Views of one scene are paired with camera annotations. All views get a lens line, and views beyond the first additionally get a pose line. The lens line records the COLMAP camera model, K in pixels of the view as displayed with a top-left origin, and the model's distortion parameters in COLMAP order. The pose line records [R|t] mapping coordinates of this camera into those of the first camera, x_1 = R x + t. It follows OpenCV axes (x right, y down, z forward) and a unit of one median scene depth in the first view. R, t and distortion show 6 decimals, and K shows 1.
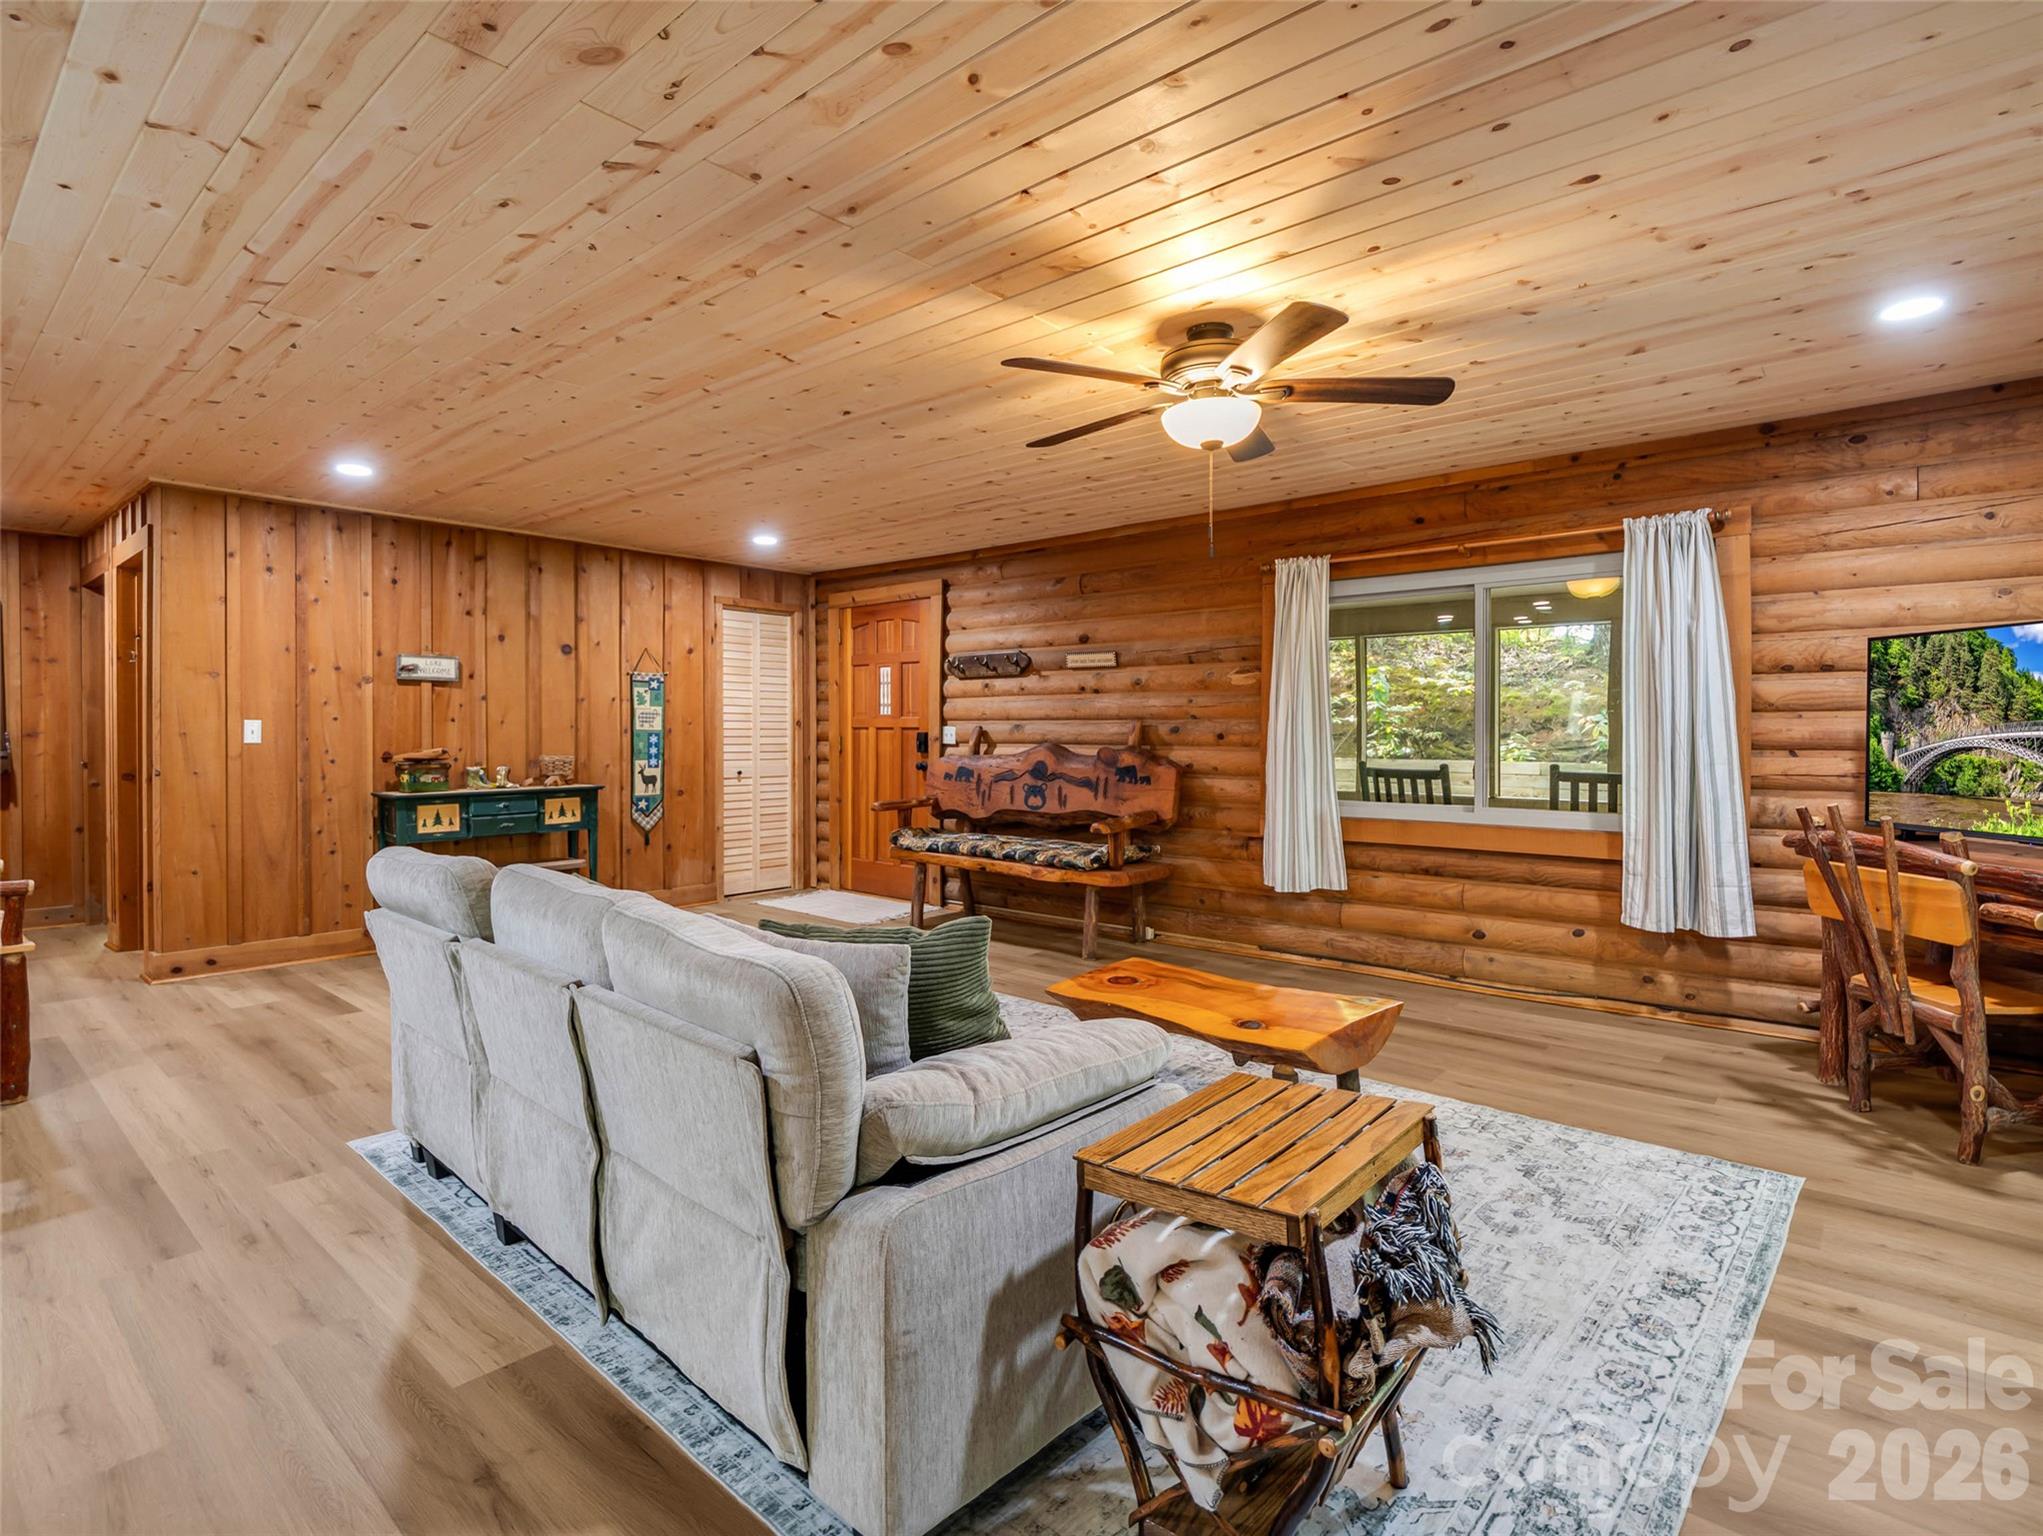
lens RADIAL K [[1046.9, 0, 1103.2], [0, 1046.9, 733.3], [0, 0, 1]] dist [-0.002826, -0.004186]
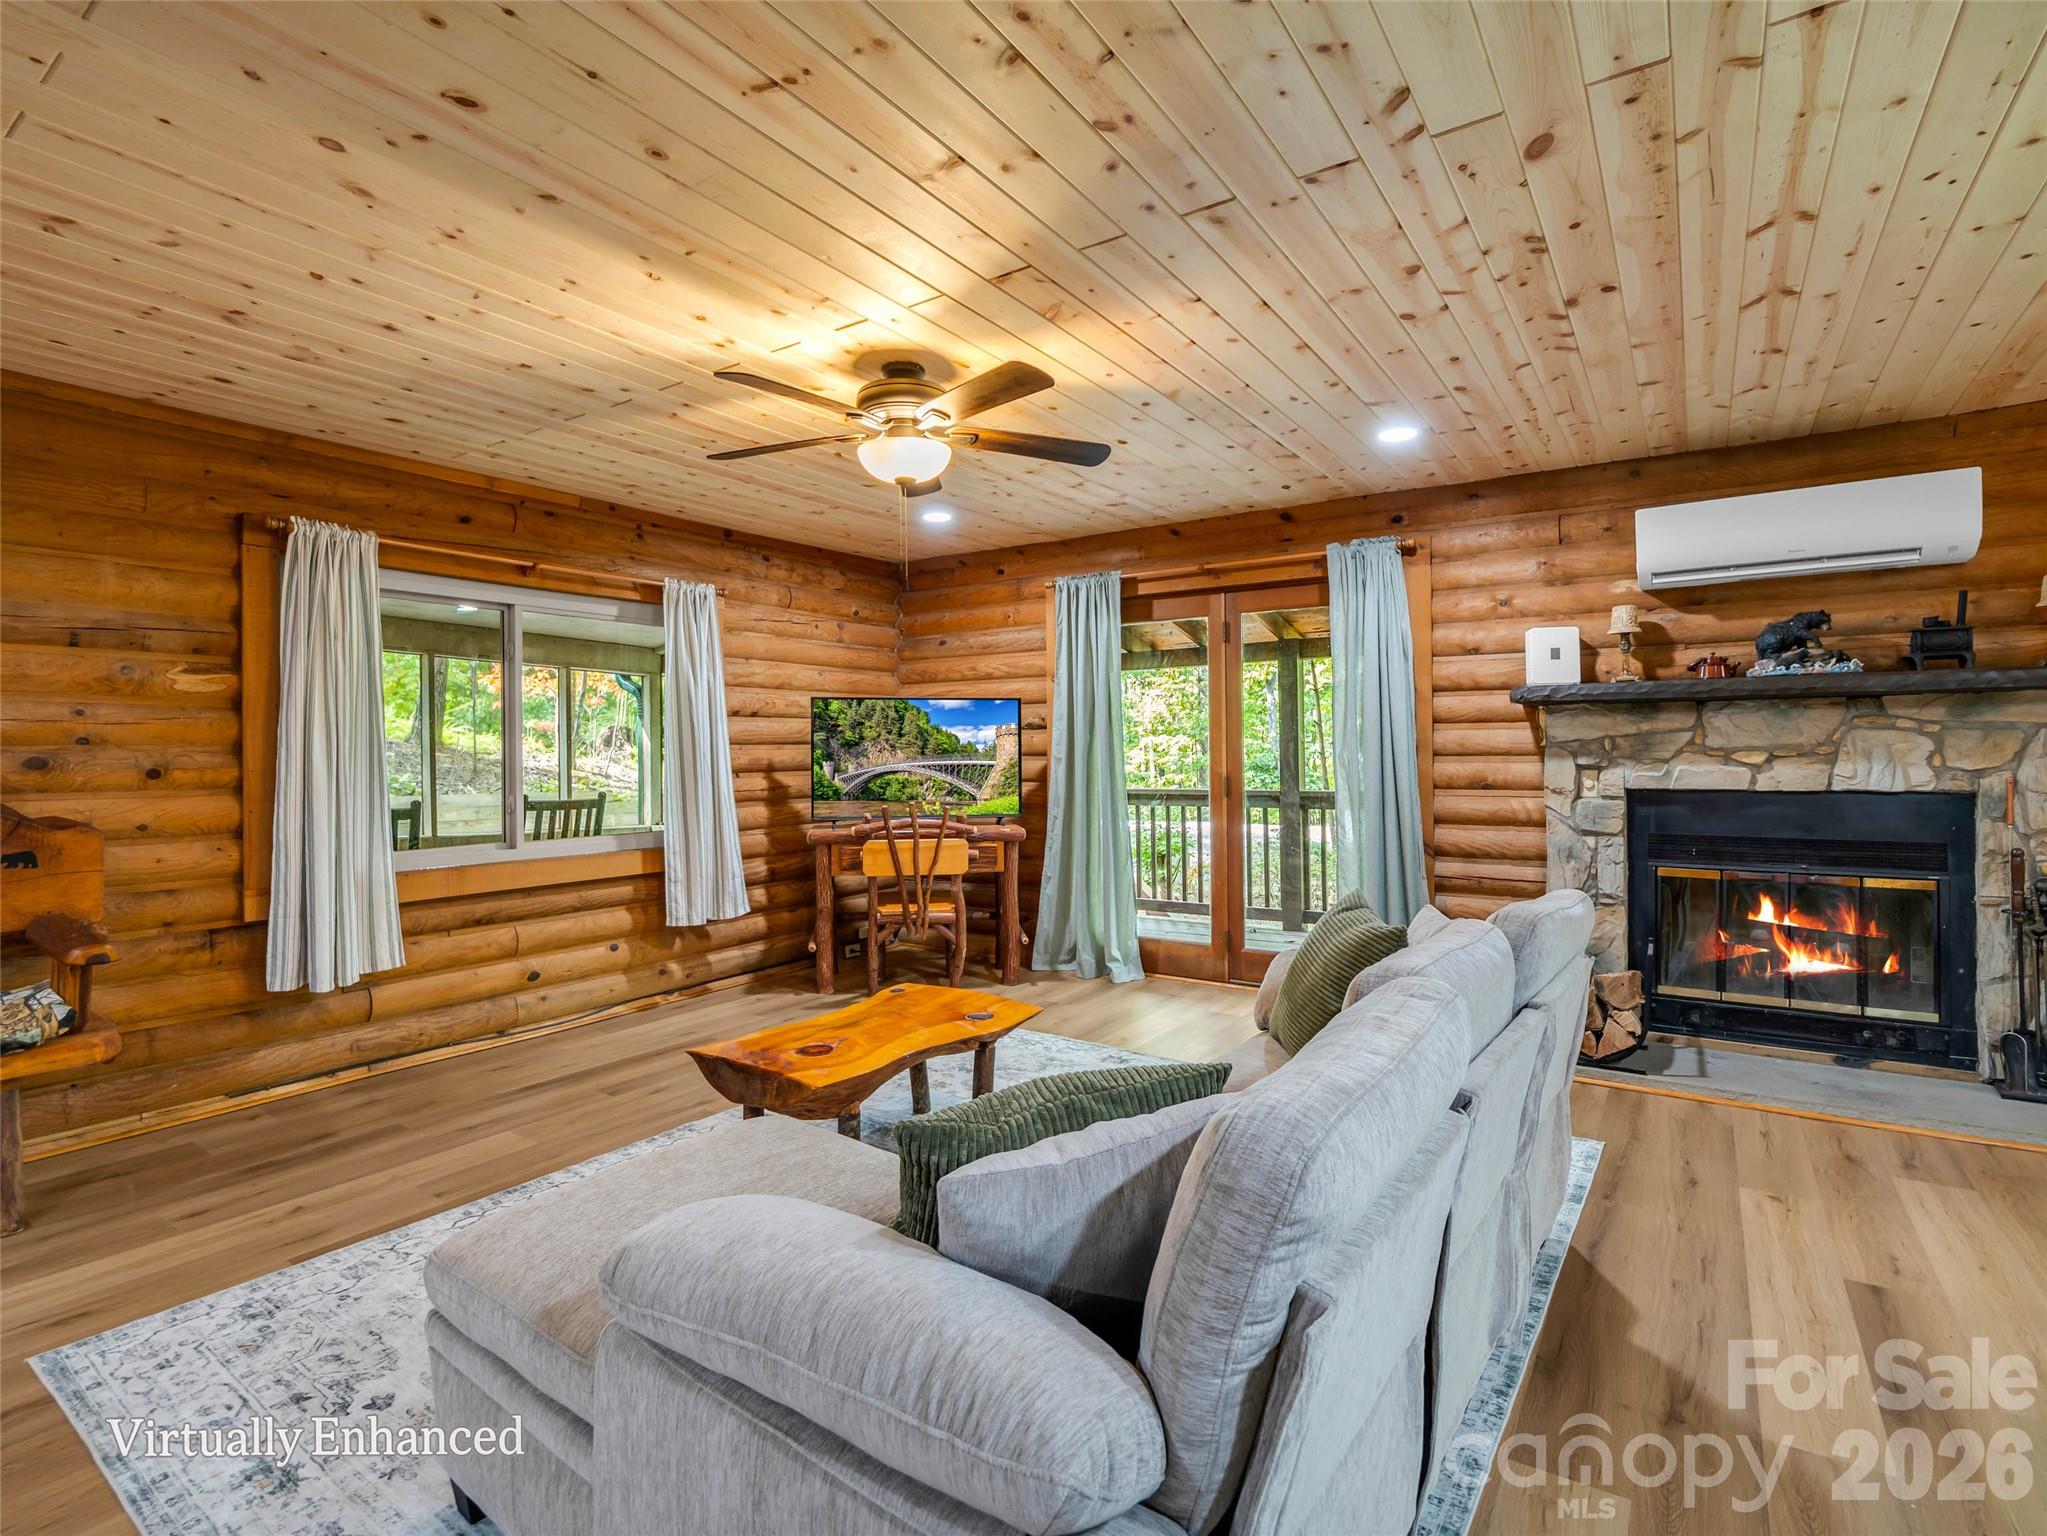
lens RADIAL K [[1051.3, 0, 950.8], [0, 1051.3, 753.7], [0, 0, 1]] dist [-0.000704, -0.007313]
pose [[-0.068159, 0.003177, 0.997669, -0.551018], [0.008931, 0.999957, -0.002574, -0.003292], [-0.997634, 0.008735, -0.068185, 0.610276]]
